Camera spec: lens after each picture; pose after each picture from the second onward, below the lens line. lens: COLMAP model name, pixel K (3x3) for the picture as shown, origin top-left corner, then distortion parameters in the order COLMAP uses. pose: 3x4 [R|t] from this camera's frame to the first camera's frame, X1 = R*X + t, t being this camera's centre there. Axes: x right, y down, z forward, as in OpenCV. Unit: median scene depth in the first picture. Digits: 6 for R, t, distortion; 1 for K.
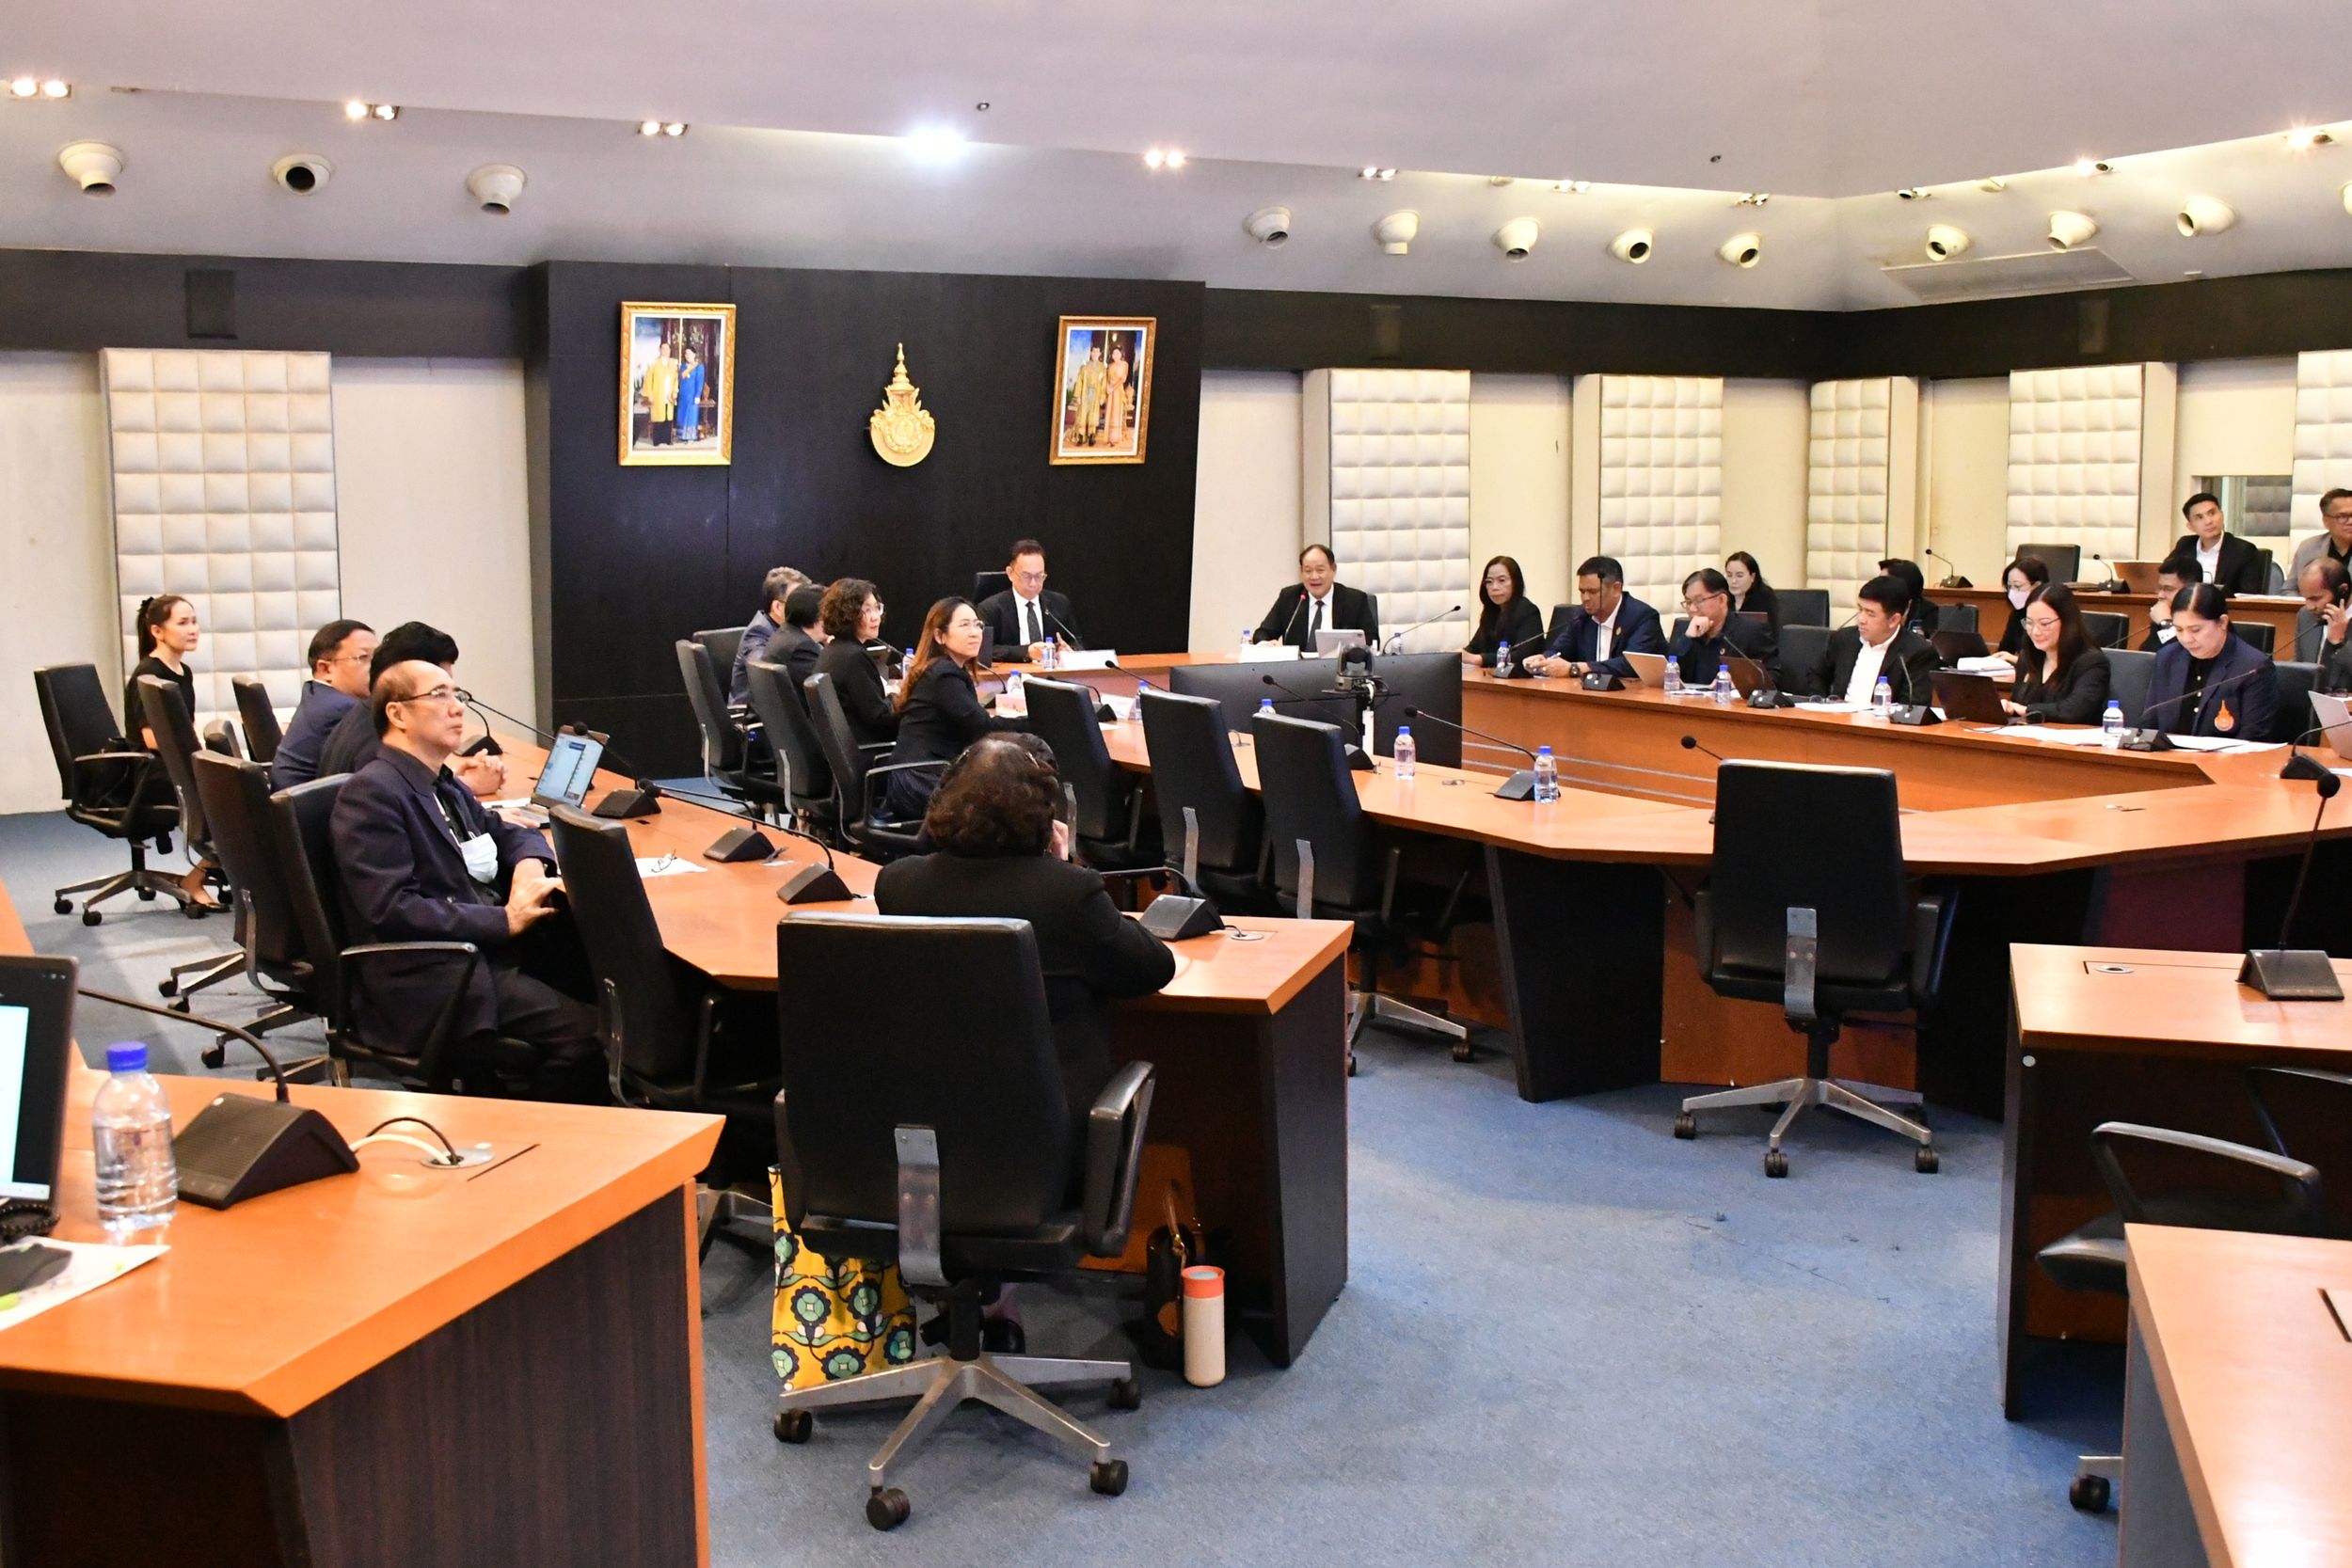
lens RADIAL K [[2429.7, 0, 1174.4], [0, 2429.7, 782.8], [0, 0, 1]] dist [0.024339, 0.000000]
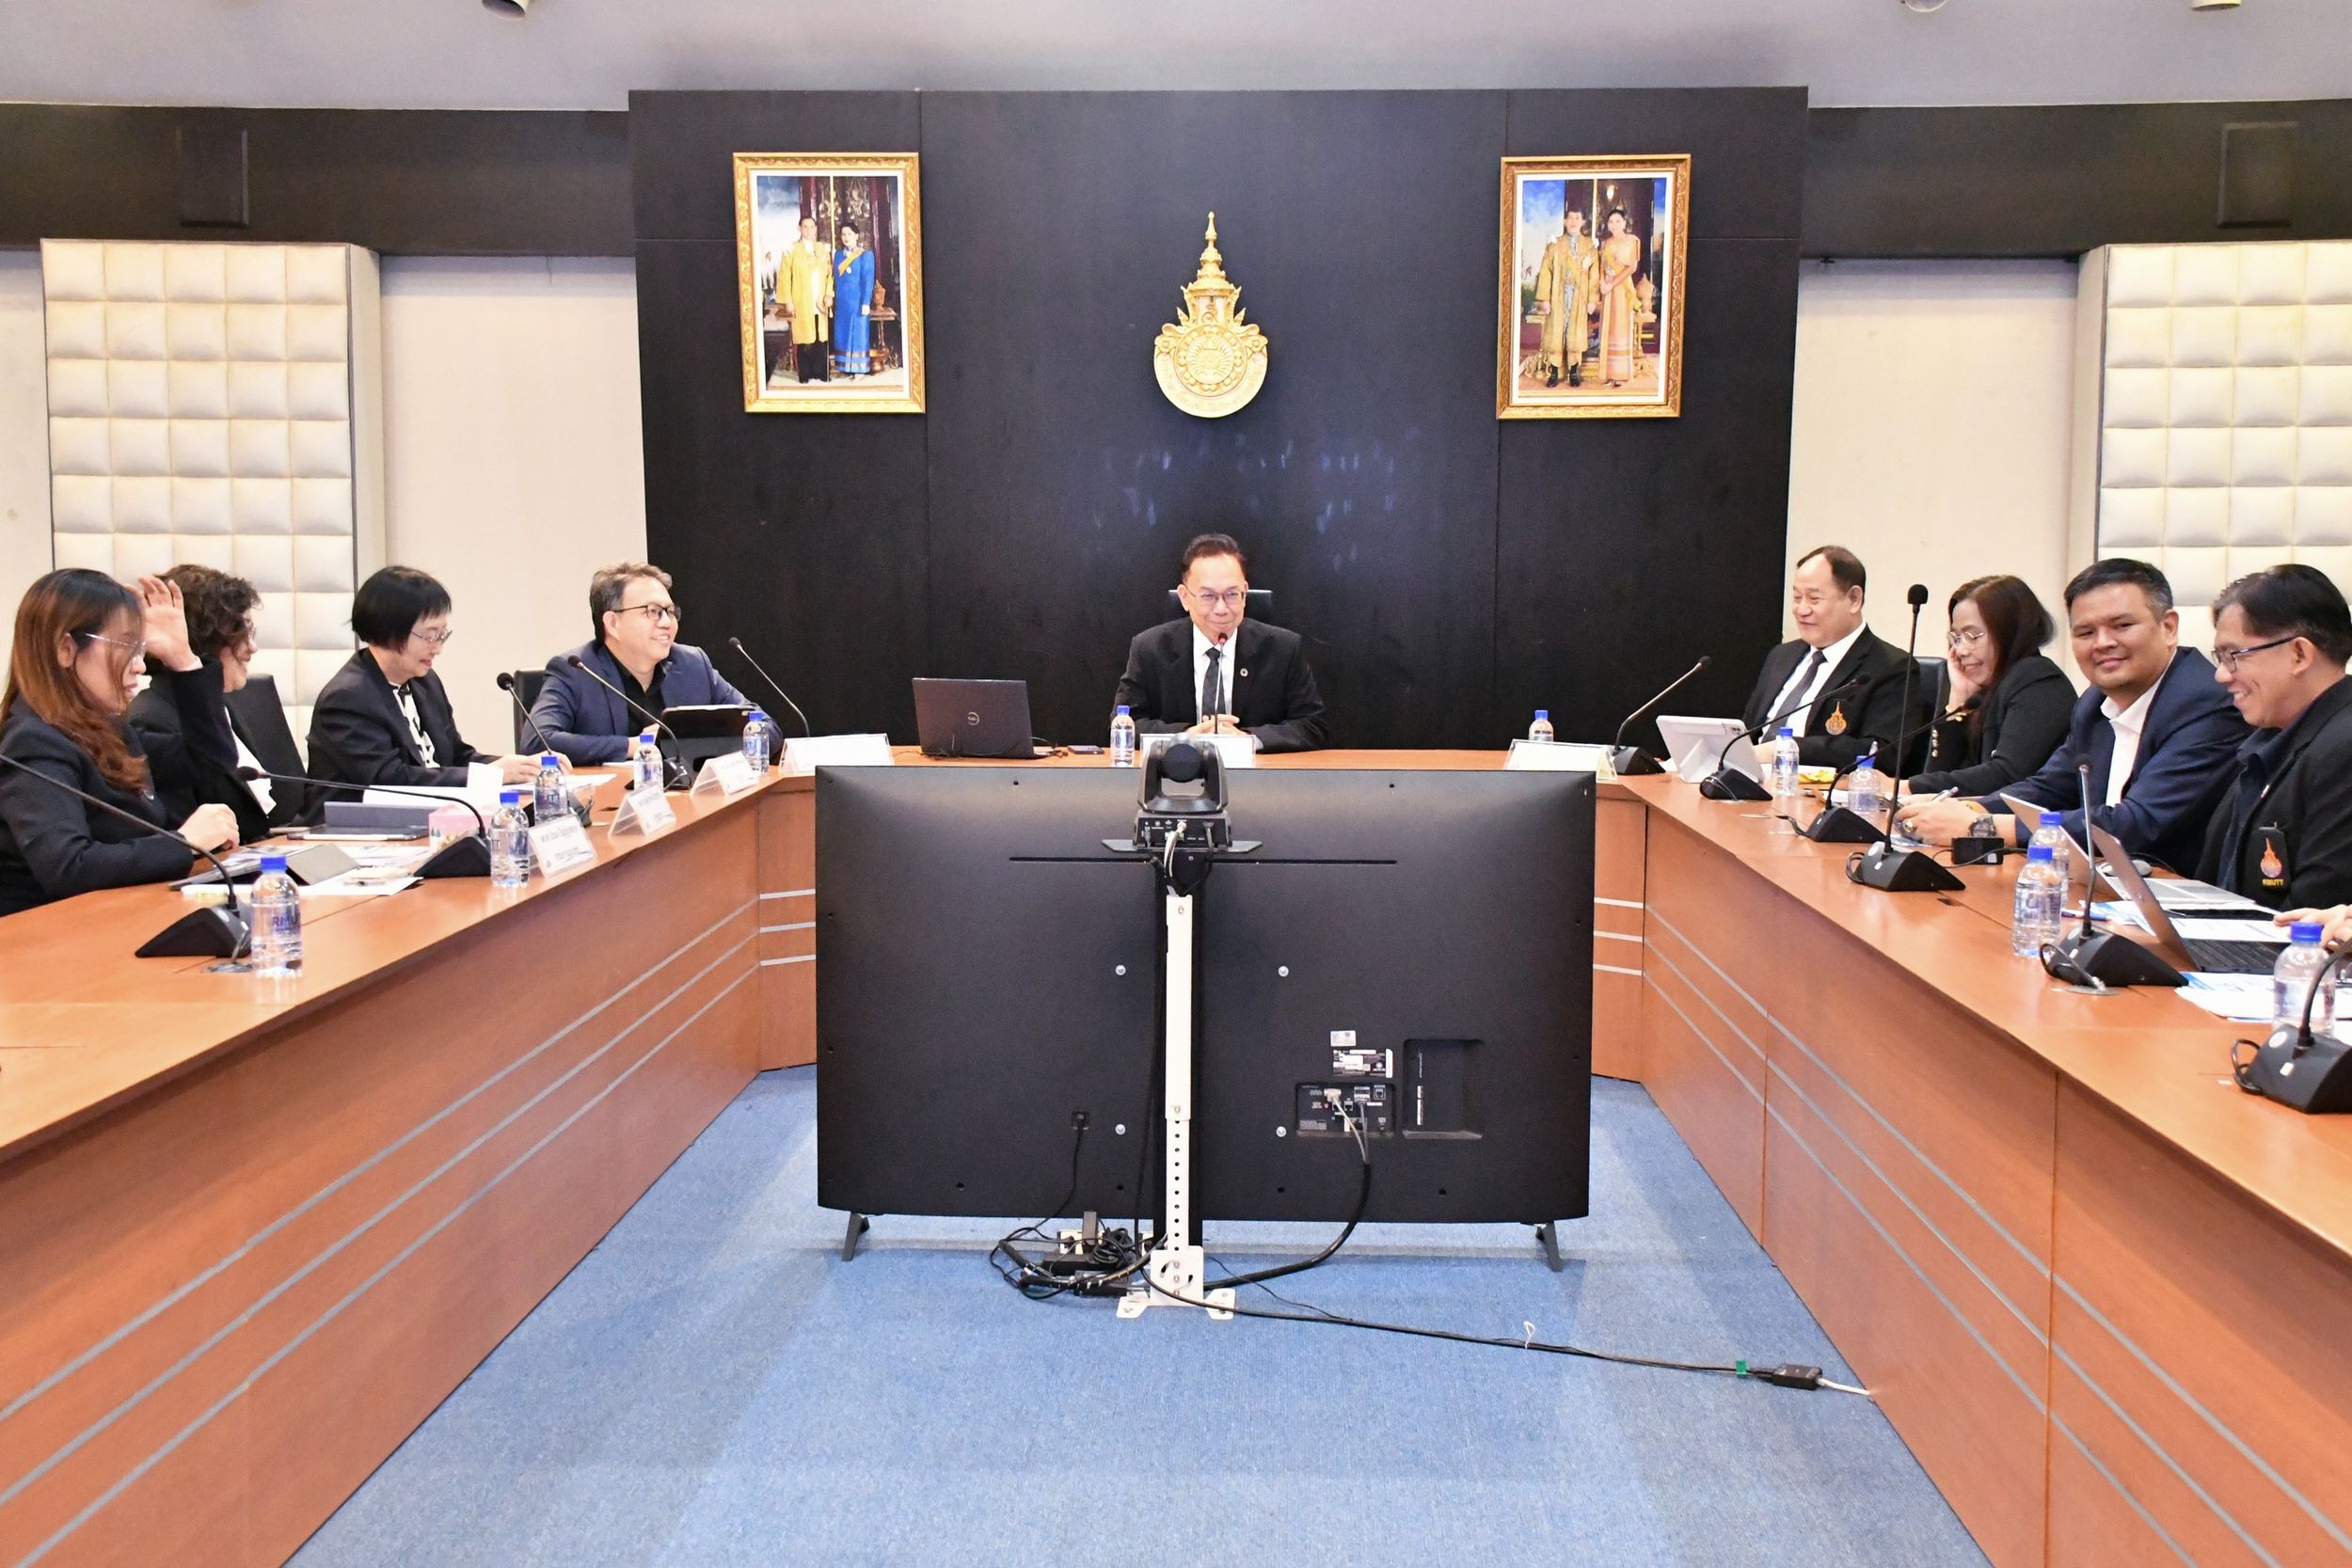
lens RADIAL K [[2754.1, 0, 1179.0], [0, 2754.1, 780.6], [0, 0, 1]] dist [0.081566, 0.000000]
pose [[0.861143, 0.055636, -0.505309, 0.239789], [-0.076783, 0.996825, -0.021099, -0.027542], [0.502531, 0.056968, 0.862680, 0.434209]]
